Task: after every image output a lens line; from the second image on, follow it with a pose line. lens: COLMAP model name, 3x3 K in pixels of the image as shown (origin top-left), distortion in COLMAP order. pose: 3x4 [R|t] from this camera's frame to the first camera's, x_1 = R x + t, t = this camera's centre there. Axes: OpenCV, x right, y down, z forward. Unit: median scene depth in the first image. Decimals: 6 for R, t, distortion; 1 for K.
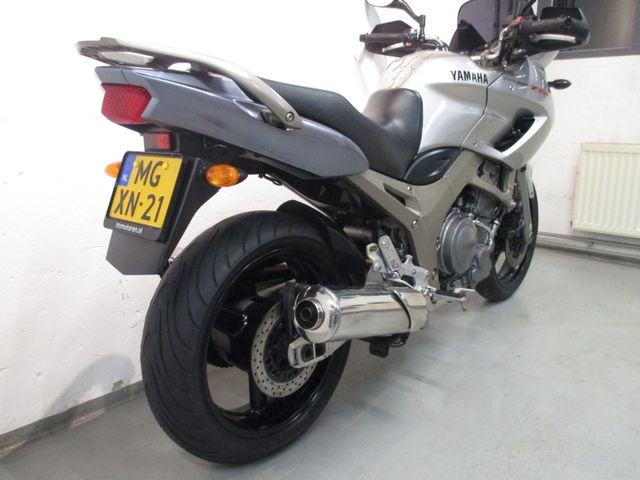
lens RADIAL K [[529.7, 0, 320.0], [0, 529.7, 240.0], [0, 0, 1]] dist [-0.029604, 0.006638]
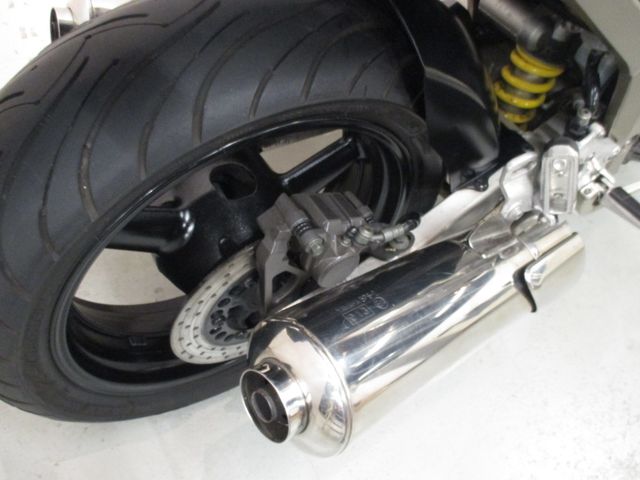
lens RADIAL K [[529.7, 0, 320.0], [0, 529.7, 240.0], [0, 0, 1]] dist [-0.029604, 0.006638]
pose [[0.953822, 0.295238, -0.055304, -0.001868], [-0.191603, 0.739822, 0.644943, -0.172409], [0.231327, -0.604565, 0.762227, 0.706986]]
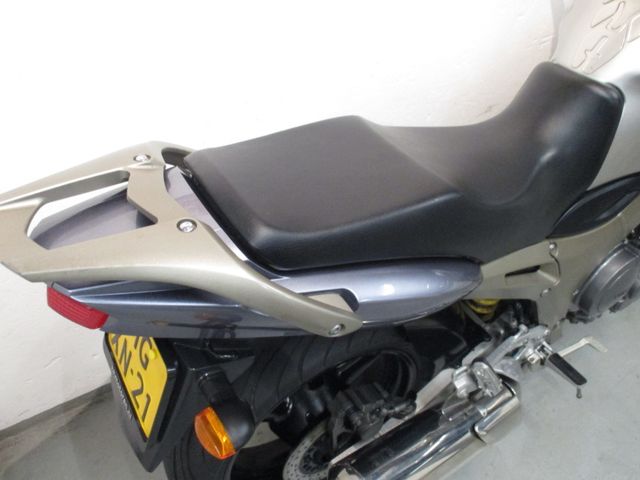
lens RADIAL K [[529.7, 0, 320.0], [0, 529.7, 240.0], [0, 0, 1]] dist [-0.029604, 0.006638]
pose [[0.958523, 0.205365, -0.197634, 0.019976], [-0.079625, 0.858754, 0.506163, -0.536069], [0.273667, -0.469433, 0.839487, 0.460134]]
